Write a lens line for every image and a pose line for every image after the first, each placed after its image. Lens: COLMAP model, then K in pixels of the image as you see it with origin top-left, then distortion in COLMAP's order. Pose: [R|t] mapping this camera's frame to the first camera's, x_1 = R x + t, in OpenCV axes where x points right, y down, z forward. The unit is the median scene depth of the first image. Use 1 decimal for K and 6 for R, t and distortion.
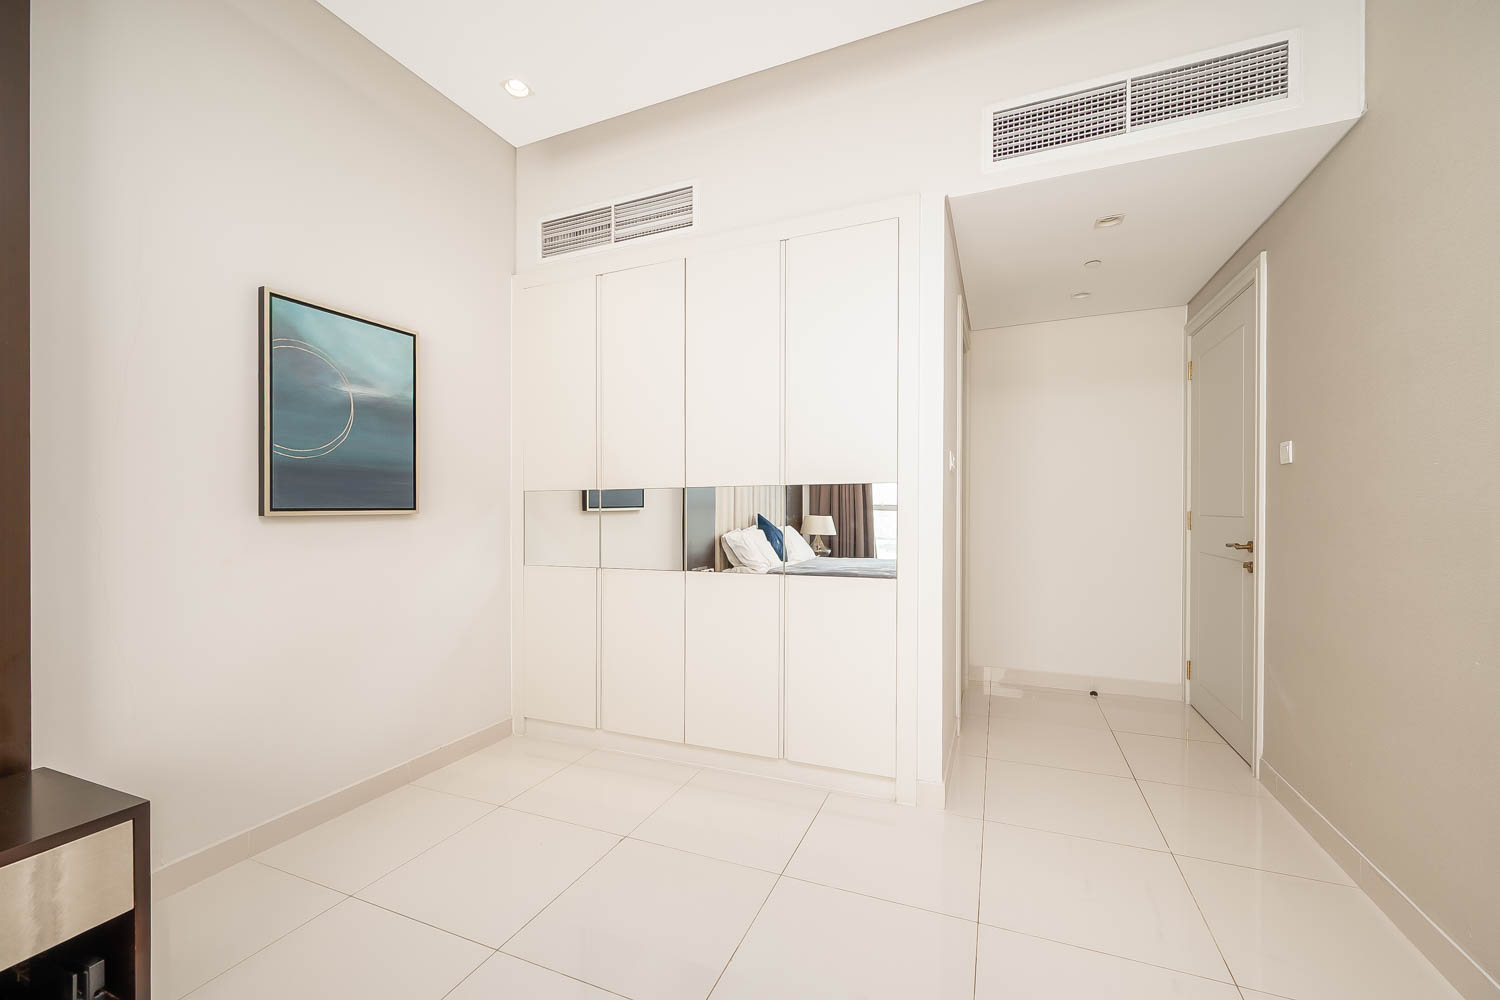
lens RADIAL K [[596.4, 0, 744.6], [0, 596.4, 526.8], [0, 0, 1]] dist [-0.000991, -0.000172]
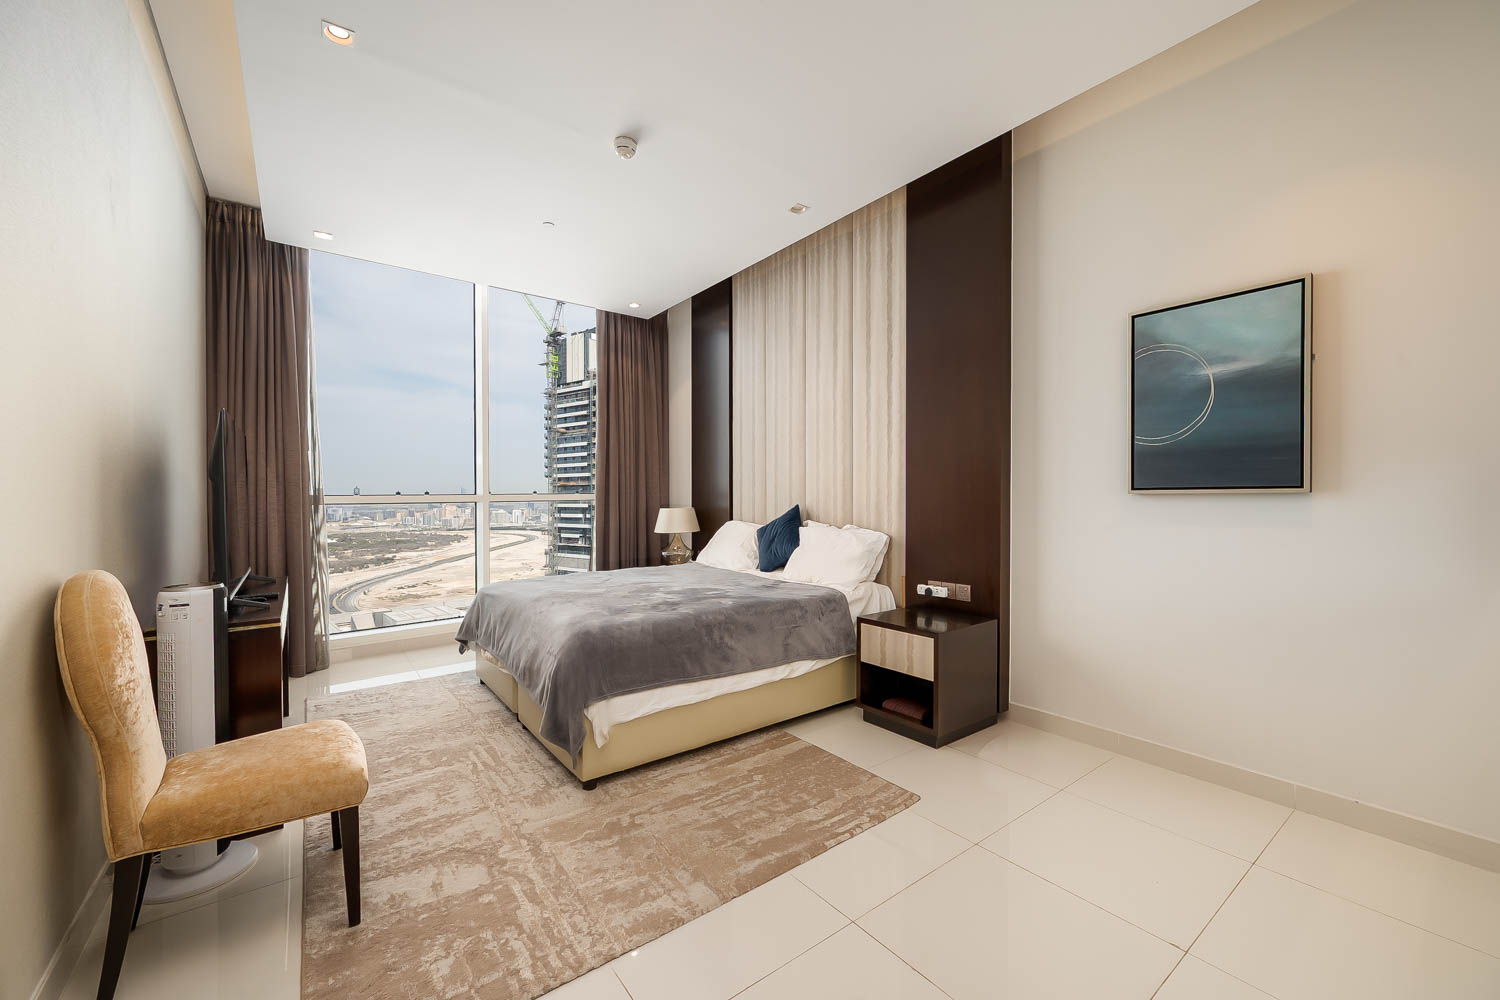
lens RADIAL K [[597.2, 0, 750.2], [0, 597.2, 495.4], [0, 0, 1]] dist [-0.000417, -0.000046]
pose [[-0.496023, 0.009163, -0.868261, 0.627731], [-0.017387, 0.999639, 0.020483, -0.024146], [0.868135, 0.025257, -0.495685, 0.834054]]
